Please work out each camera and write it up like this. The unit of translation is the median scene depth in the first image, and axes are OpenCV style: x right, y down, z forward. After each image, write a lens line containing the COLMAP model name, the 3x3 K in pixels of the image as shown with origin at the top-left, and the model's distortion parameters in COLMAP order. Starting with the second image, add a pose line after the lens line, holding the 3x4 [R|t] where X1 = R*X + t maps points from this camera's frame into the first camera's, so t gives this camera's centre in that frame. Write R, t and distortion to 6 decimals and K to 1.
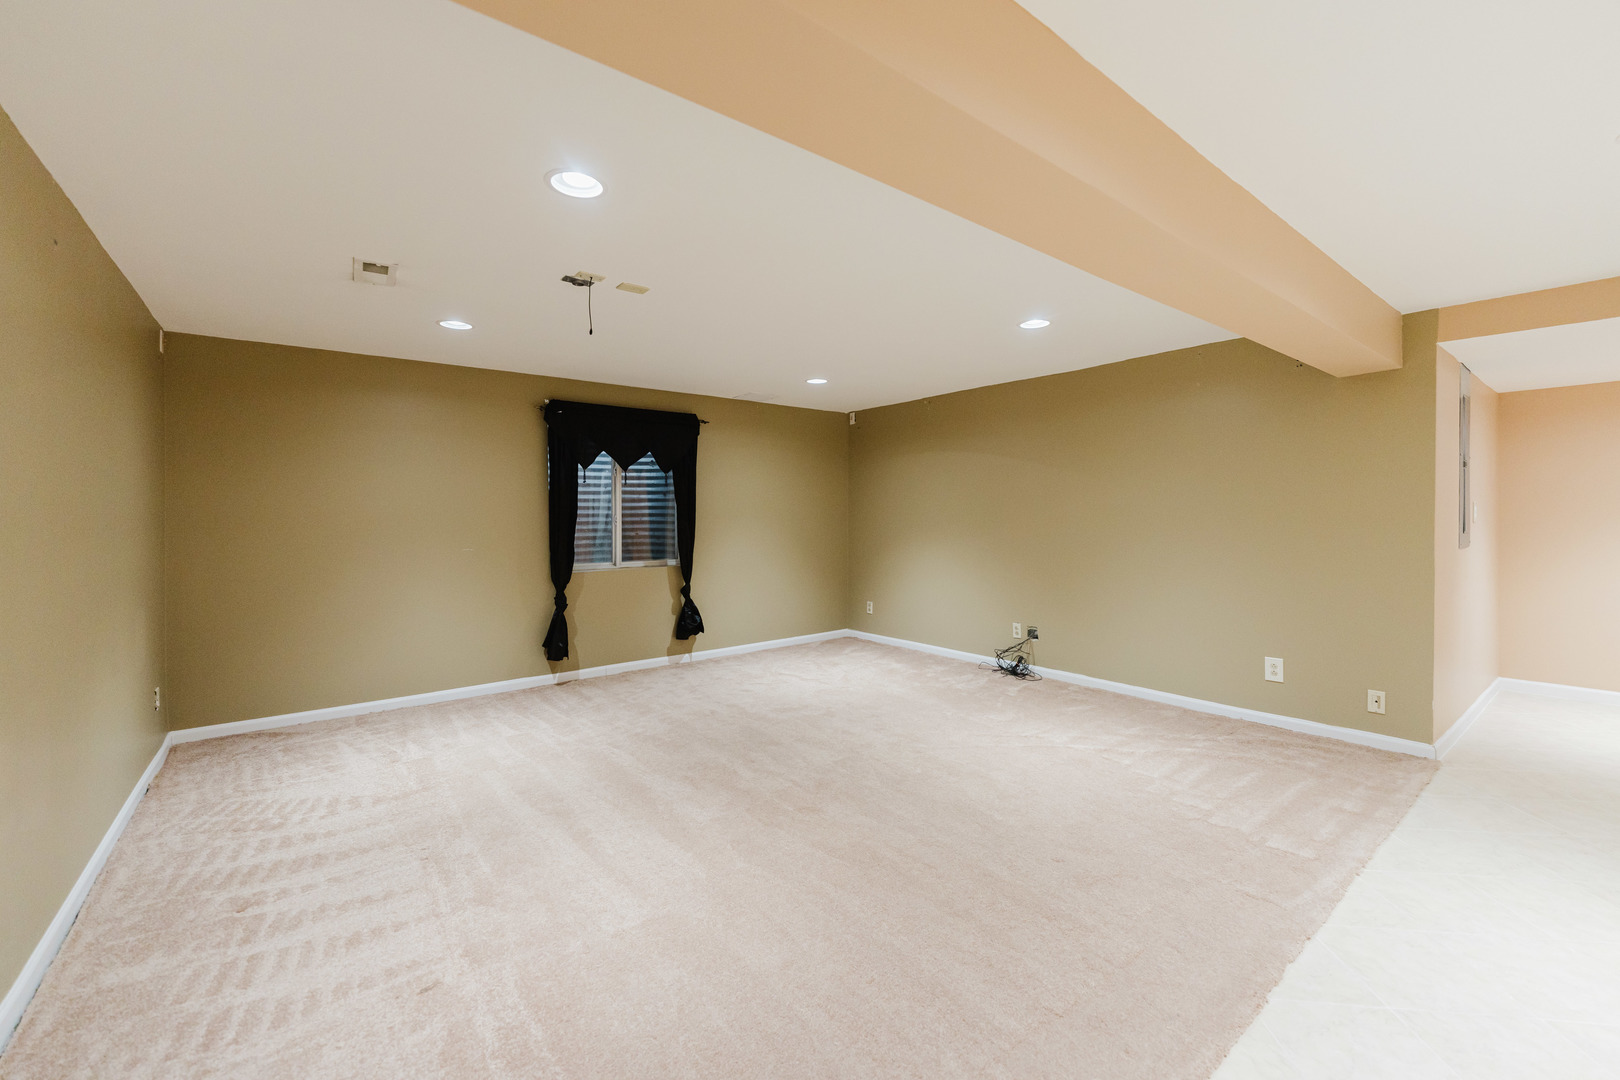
lens RADIAL K [[661.9, 0, 820.3], [0, 661.9, 538.3], [0, 0, 1]] dist [-0.000056, -0.000038]
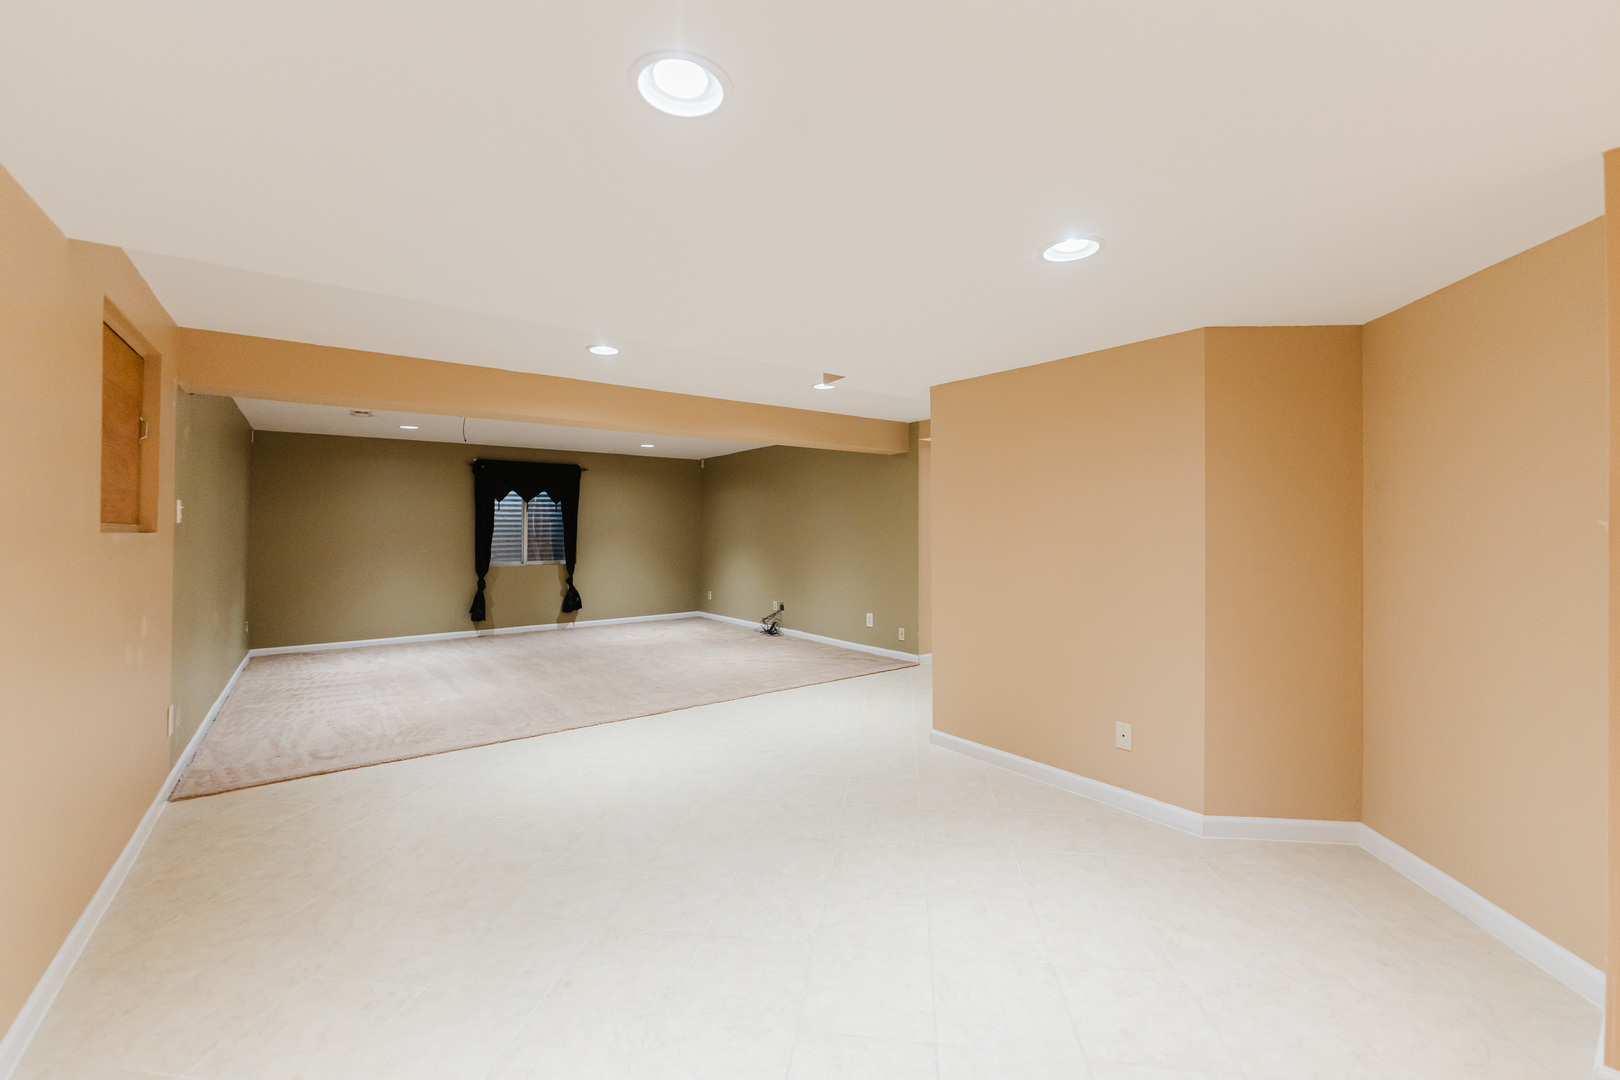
lens RADIAL K [[661.9, 0, 811.5], [0, 661.9, 532.3], [0, 0, 1]] dist [-0.000056, -0.000038]
pose [[0.999506, 0.001648, -0.031382, 0.438575], [-0.002720, 0.999414, -0.034125, 0.020937], [0.031308, 0.034193, 0.998925, -0.556214]]
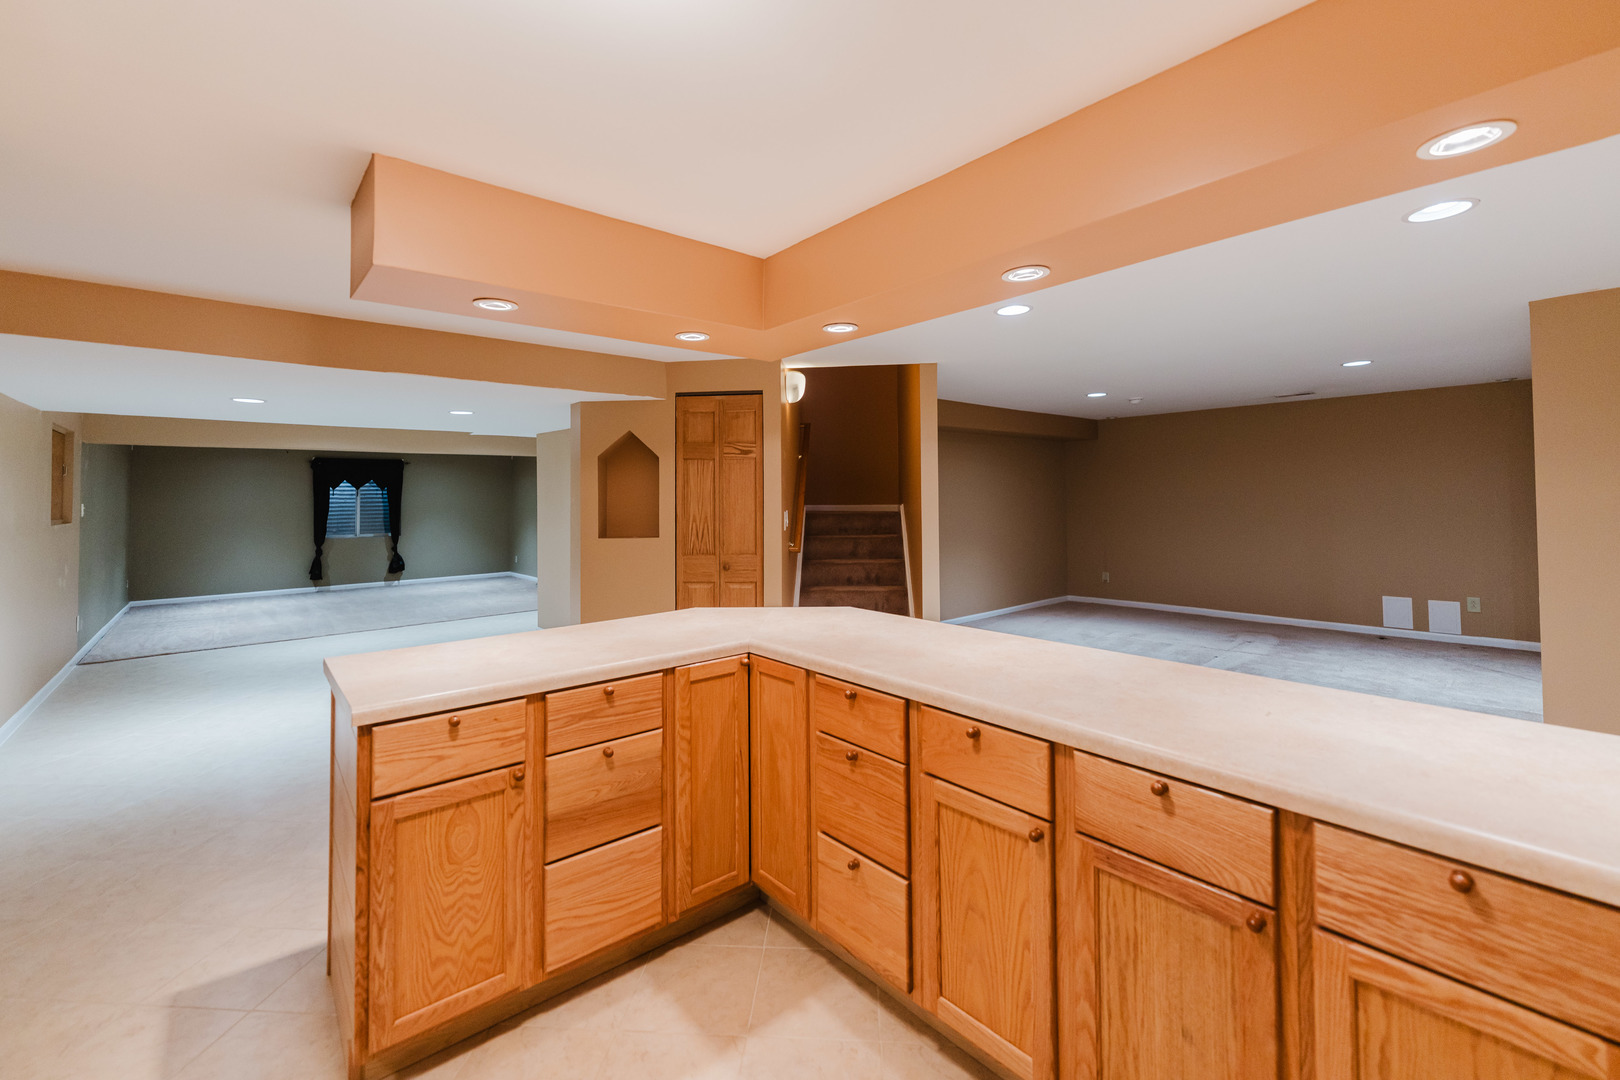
lens RADIAL K [[661.9, 0, 797.0], [0, 661.9, 495.3], [0, 0, 1]] dist [-0.000056, -0.000038]
pose [[0.998967, -0.006028, 0.045042, 1.006649], [0.007926, 0.999082, -0.042089, 0.013493], [-0.044747, 0.042403, 0.998098, -1.151700]]
